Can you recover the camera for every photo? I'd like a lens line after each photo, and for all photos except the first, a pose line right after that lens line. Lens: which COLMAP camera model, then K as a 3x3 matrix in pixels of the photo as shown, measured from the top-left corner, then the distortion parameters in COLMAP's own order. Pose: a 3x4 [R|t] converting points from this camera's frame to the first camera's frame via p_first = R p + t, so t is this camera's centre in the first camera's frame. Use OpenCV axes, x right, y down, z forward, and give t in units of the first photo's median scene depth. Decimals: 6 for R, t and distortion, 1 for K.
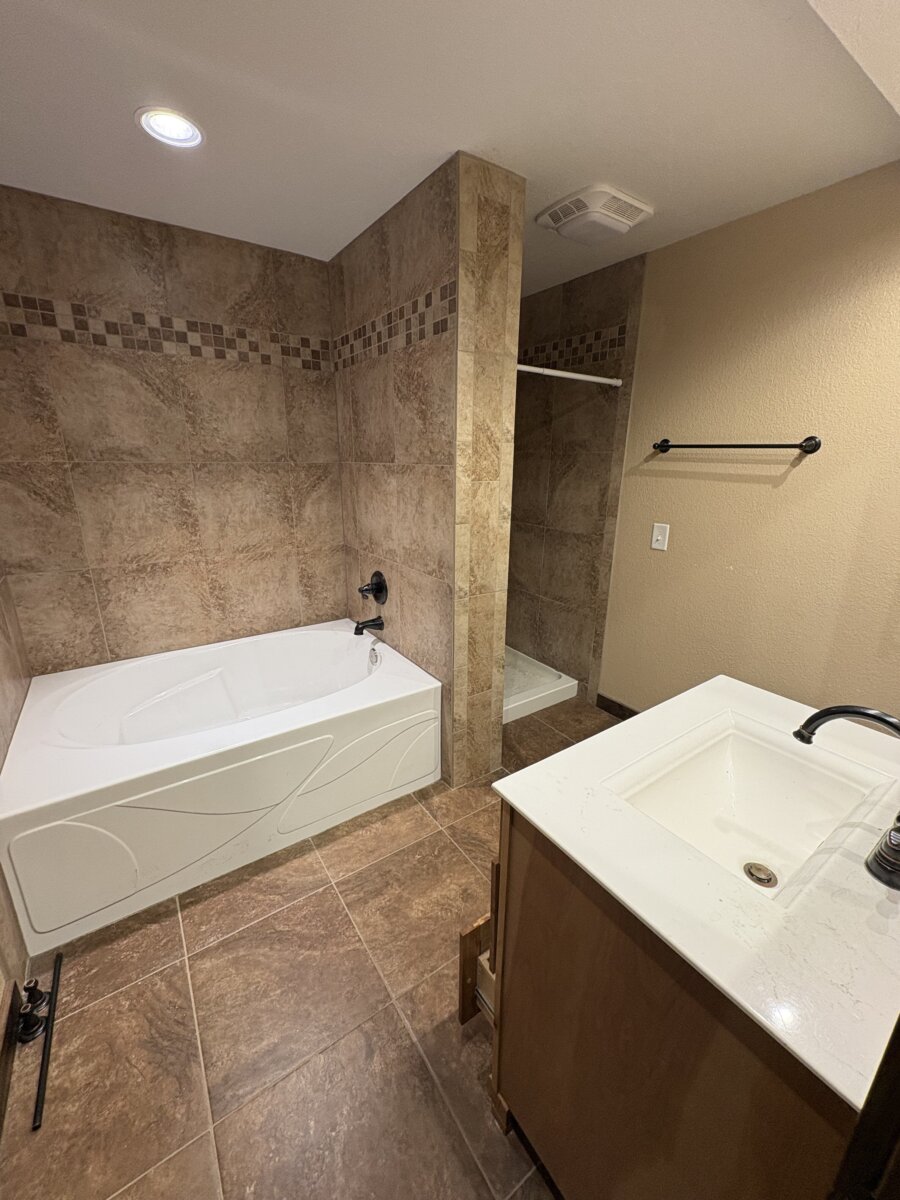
lens RADIAL K [[476.8, 0, 454.4], [0, 476.8, 598.9], [0, 0, 1]] dist [-0.000749, 0.000195]
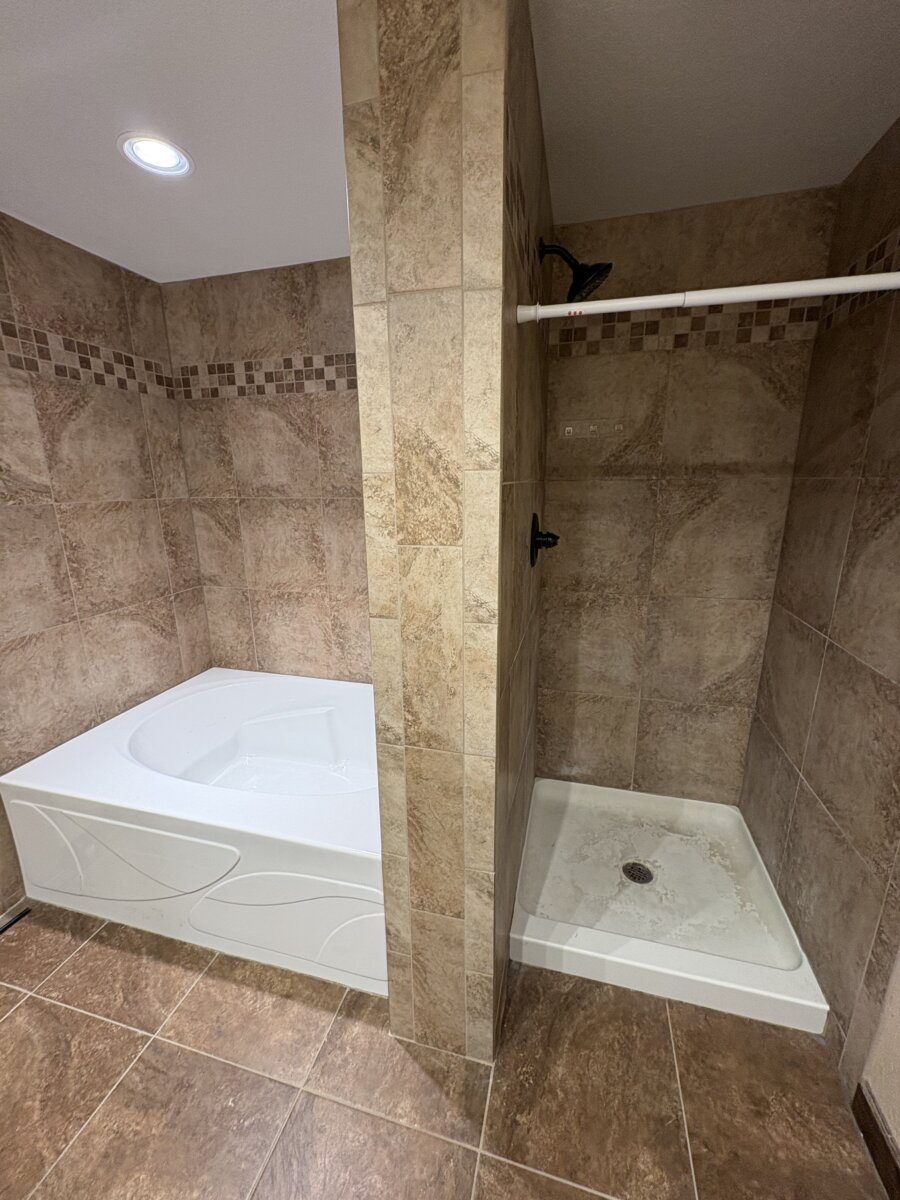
lens RADIAL K [[476.8, 0, 454.4], [0, 476.8, 598.9], [0, 0, 1]] dist [-0.000749, 0.000195]
pose [[0.649470, 0.168232, -0.741544, 0.444612], [-0.203430, 0.978112, 0.043730, -0.204388], [0.732670, 0.122451, 0.669478, 0.636140]]
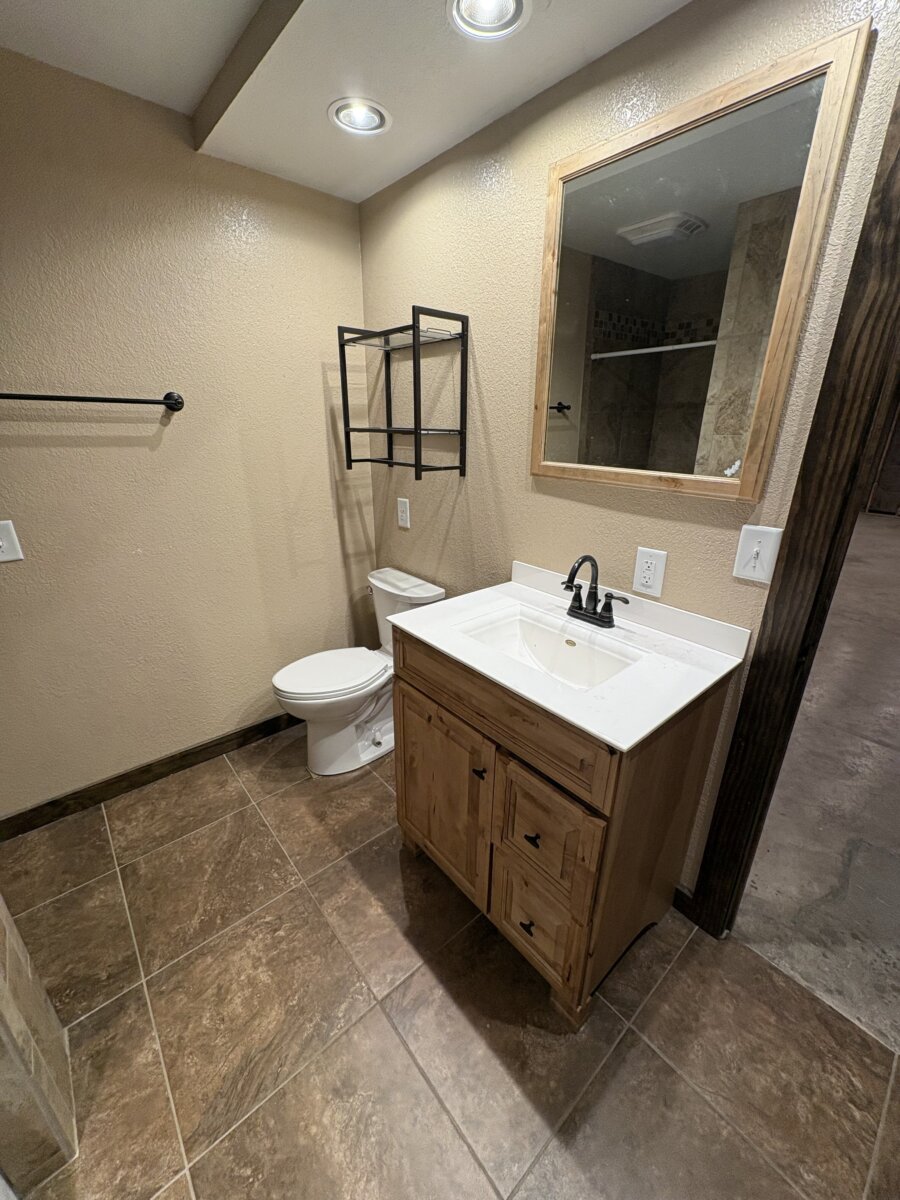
lens RADIAL K [[476.8, 0, 454.4], [0, 476.8, 598.9], [0, 0, 1]] dist [-0.000749, 0.000195]
pose [[-0.111329, -0.354314, 0.928476, -0.305472], [0.273993, 0.887129, 0.371389, -0.160135], [-0.955266, 0.295742, -0.001684, 0.537502]]
